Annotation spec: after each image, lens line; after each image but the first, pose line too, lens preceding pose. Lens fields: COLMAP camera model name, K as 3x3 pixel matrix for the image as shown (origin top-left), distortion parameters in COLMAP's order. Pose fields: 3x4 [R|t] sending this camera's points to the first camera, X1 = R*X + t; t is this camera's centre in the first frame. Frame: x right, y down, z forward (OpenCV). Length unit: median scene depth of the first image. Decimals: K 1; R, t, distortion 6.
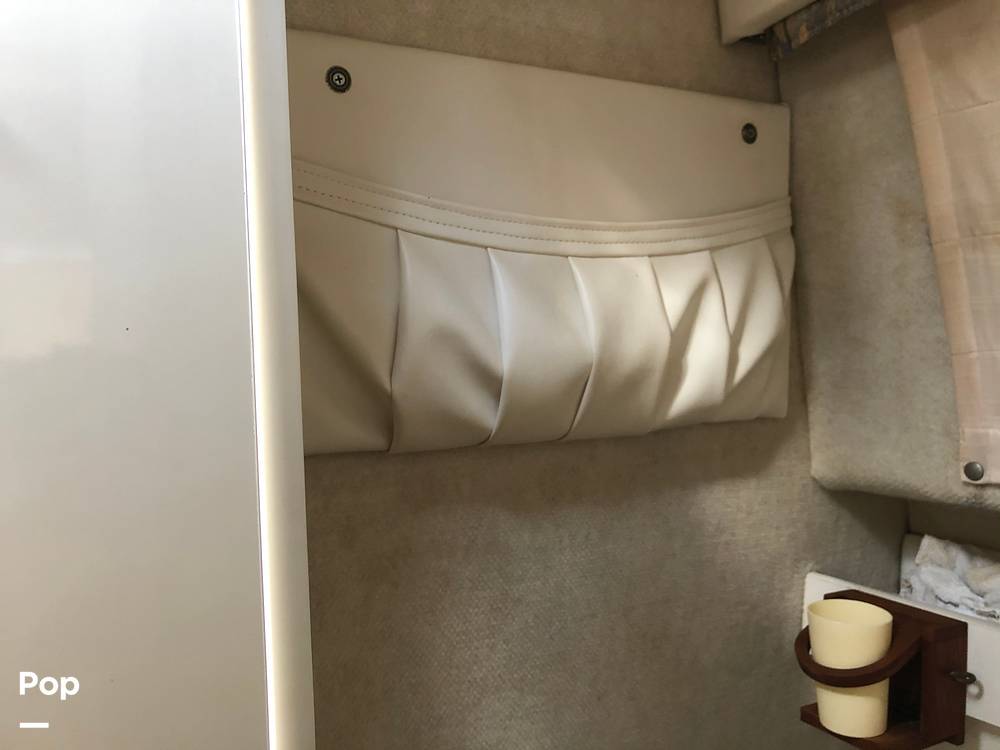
lens RADIAL K [[818.8, 0, 528.0], [0, 818.8, 353.5], [0, 0, 1]] dist [0.025674, -0.031236]
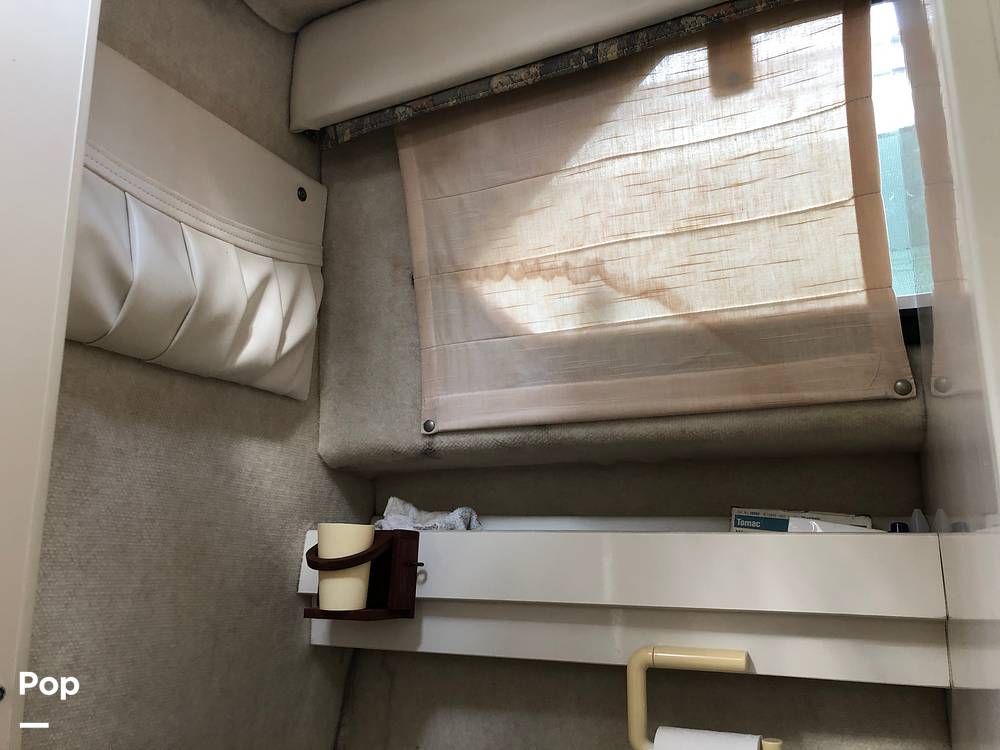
lens RADIAL K [[818.8, 0, 502.1], [0, 818.8, 374.9], [0, 0, 1]] dist [0.025674, -0.031236]
pose [[0.801465, 0.154775, 0.577667, -0.243911], [-0.024759, 0.973689, -0.226530, 0.377614], [-0.597529, 0.167253, 0.784210, -0.296414]]
